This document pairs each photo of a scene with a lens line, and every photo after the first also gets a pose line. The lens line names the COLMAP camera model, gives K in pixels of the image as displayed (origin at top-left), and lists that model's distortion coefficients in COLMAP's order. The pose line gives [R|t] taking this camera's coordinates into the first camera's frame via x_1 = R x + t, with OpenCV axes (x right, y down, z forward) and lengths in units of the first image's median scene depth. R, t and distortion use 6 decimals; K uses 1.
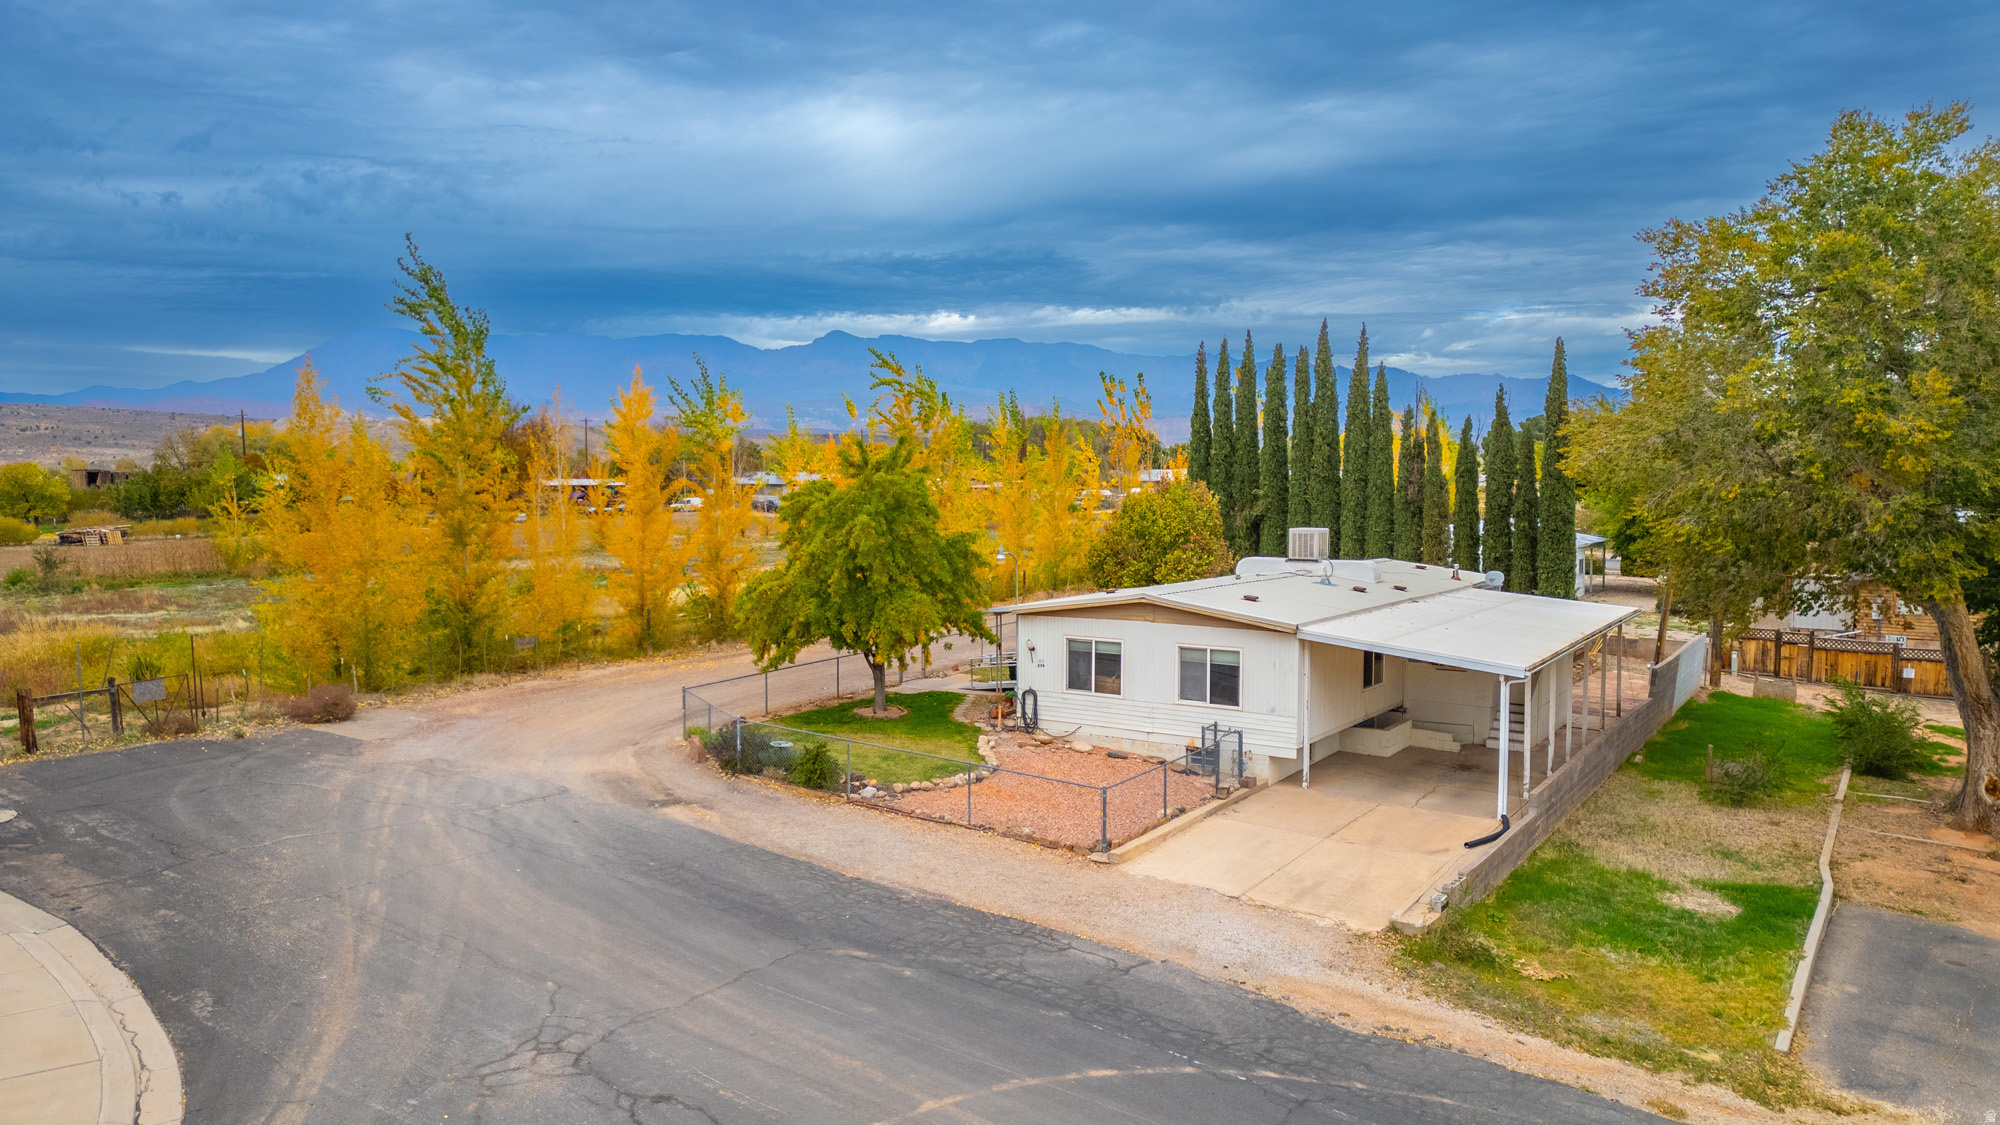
lens RADIAL K [[1405.2, 0, 1001.5], [0, 1405.2, 575.8], [0, 0, 1]] dist [0.058261, -0.048898]
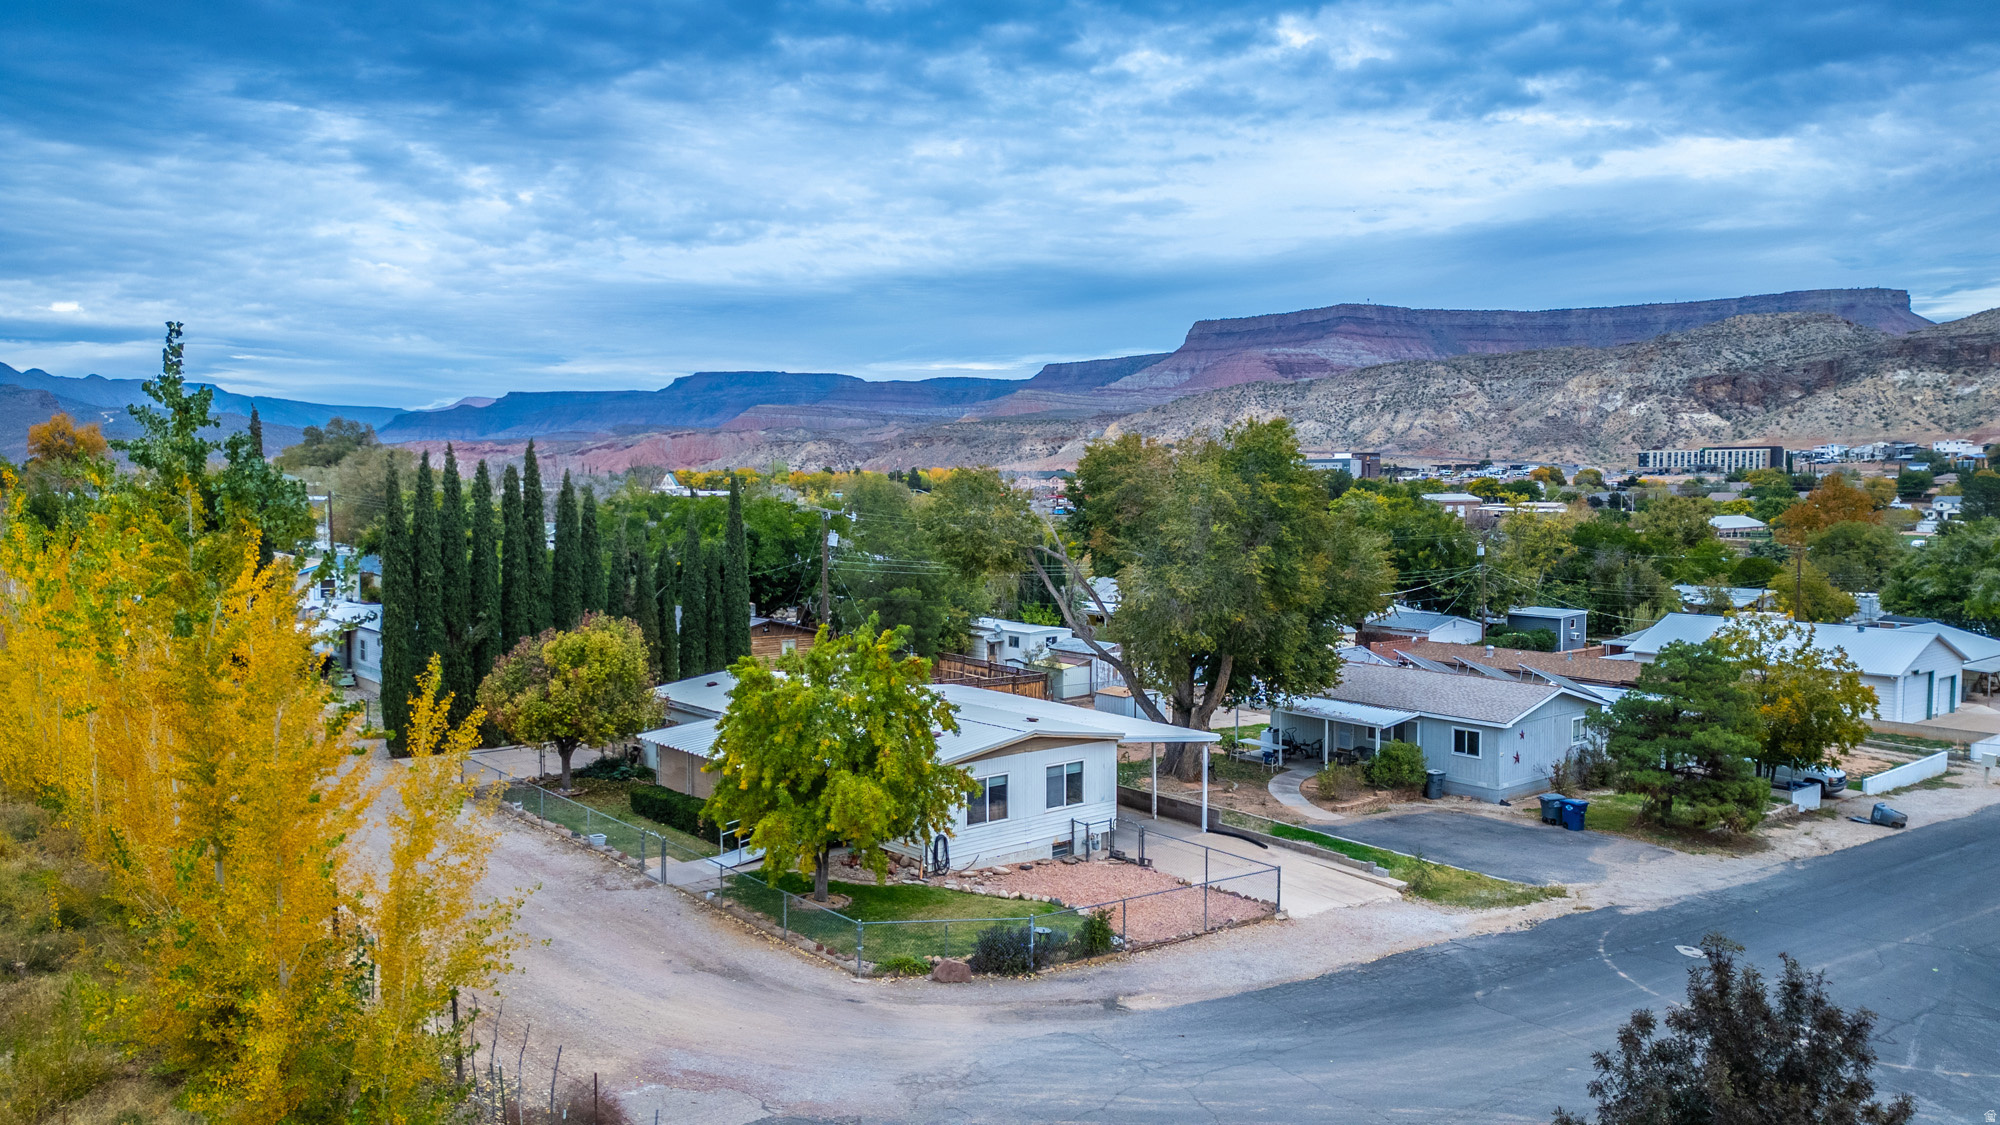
lens RADIAL K [[1405.2, 0, 1012.6], [0, 1405.2, 481.4], [0, 0, 1]] dist [0.058261, -0.048898]
pose [[0.283272, 0.000953, 0.959039, -1.326682], [0.067326, 0.997513, -0.020878, -0.219693], [-0.956674, 0.070482, 0.282503, 0.784469]]
